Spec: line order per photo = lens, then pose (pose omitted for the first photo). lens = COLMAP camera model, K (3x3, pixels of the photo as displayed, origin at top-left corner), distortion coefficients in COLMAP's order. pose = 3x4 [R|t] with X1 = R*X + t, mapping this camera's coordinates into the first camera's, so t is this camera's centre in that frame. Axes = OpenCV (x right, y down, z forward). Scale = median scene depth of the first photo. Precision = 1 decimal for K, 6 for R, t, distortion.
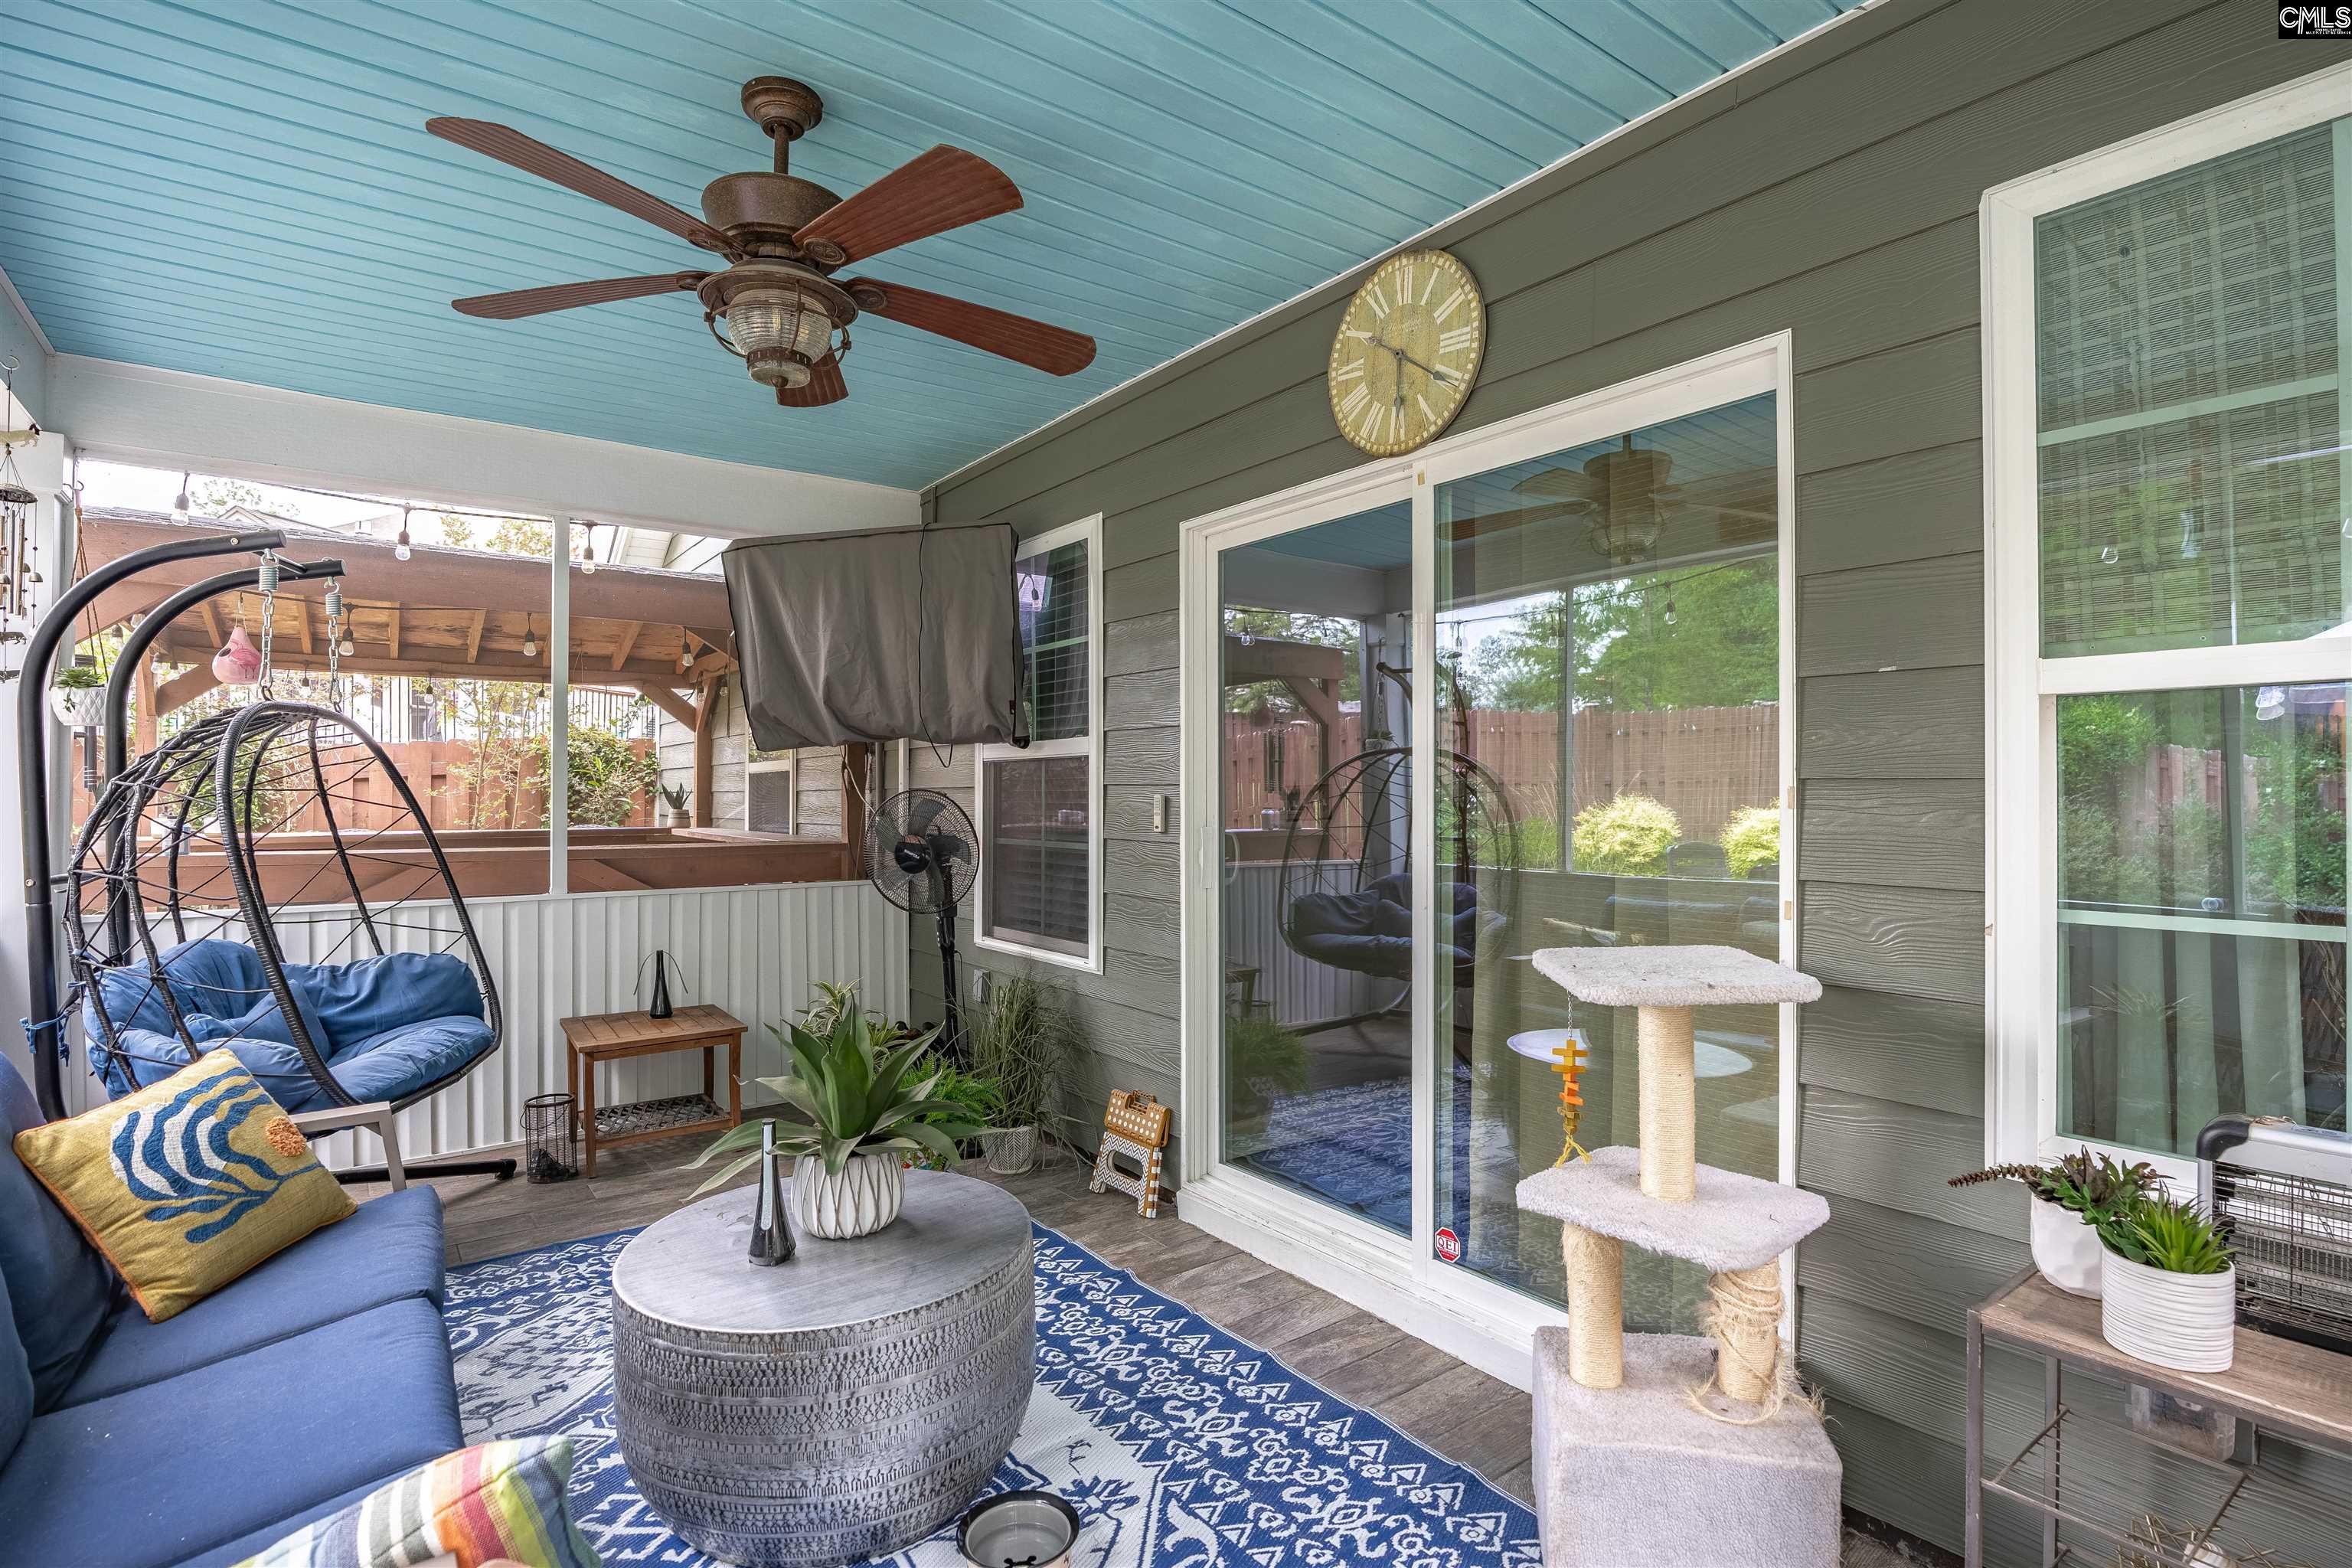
lens RADIAL K [[1120.1, 0, 1201.5], [0, 1120.1, 785.6], [0, 0, 1]] dist [-0.010997, -0.000811]
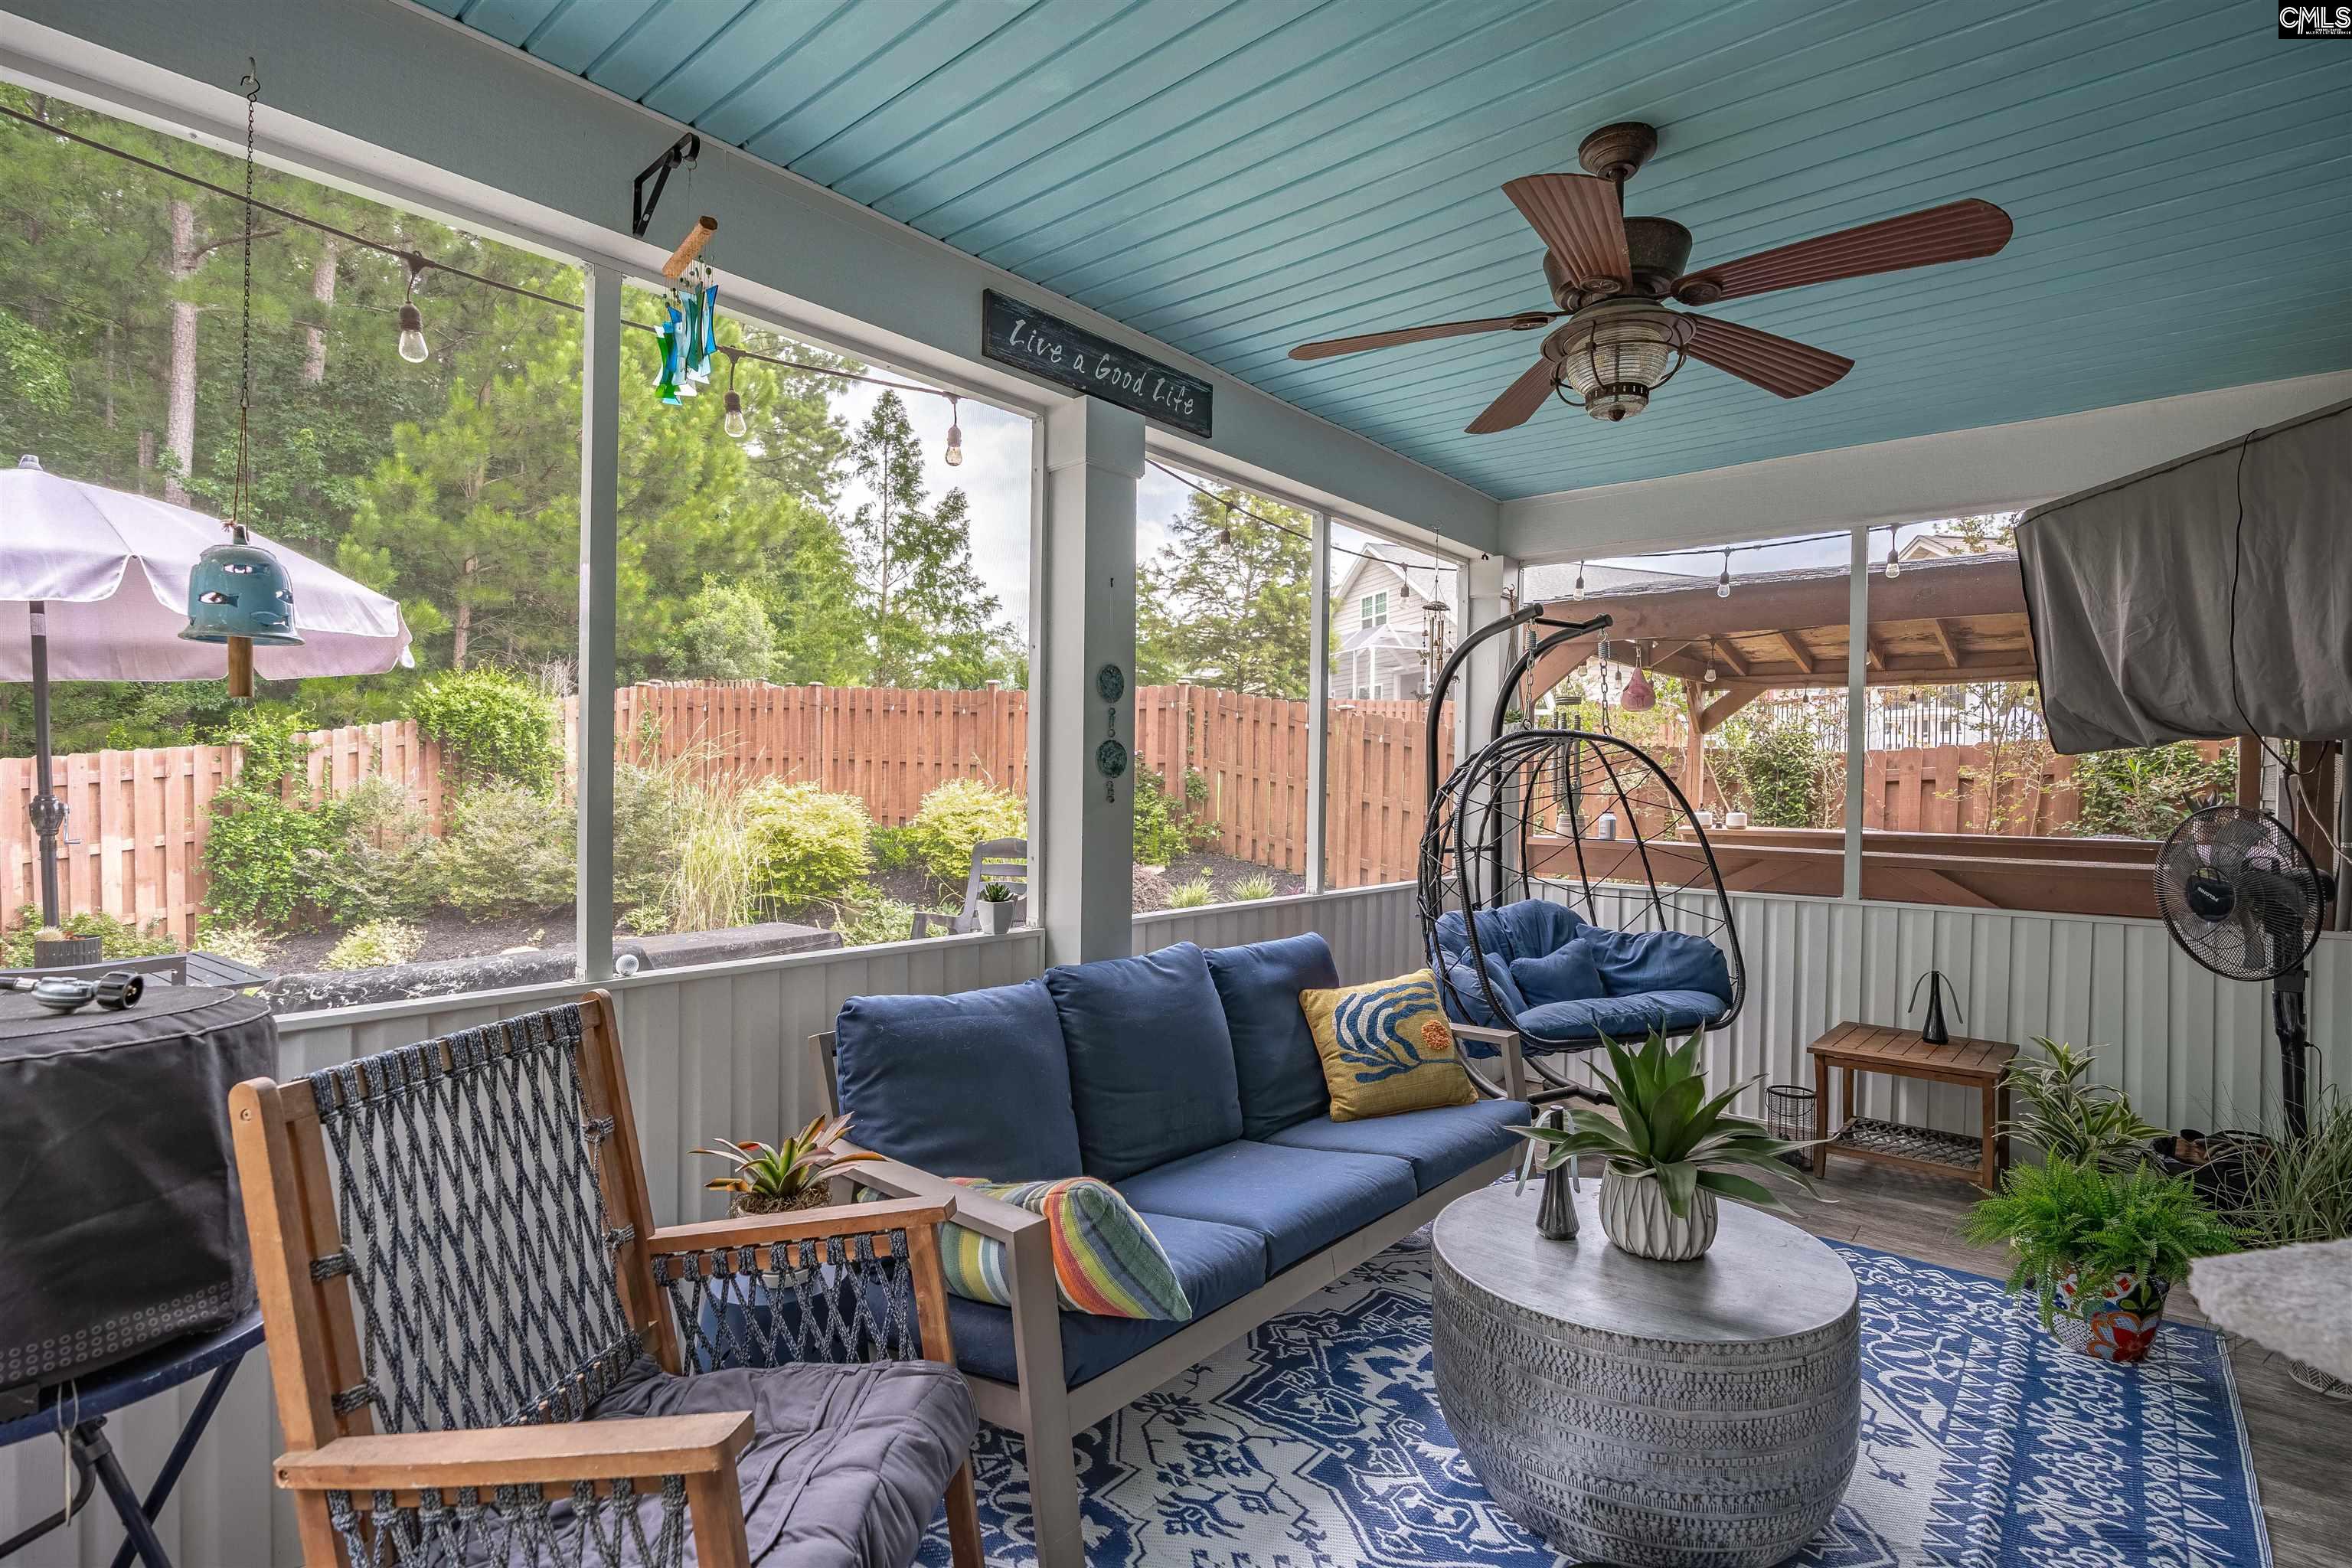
lens RADIAL K [[1120.1, 0, 1201.5], [0, 1120.1, 785.6], [0, 0, 1]] dist [-0.010997, -0.000811]
pose [[0.245465, 0.008397, -0.969369, 0.306388], [-0.007359, 0.999950, 0.006798, -0.010379], [0.969377, 0.005465, 0.245515, 0.203729]]
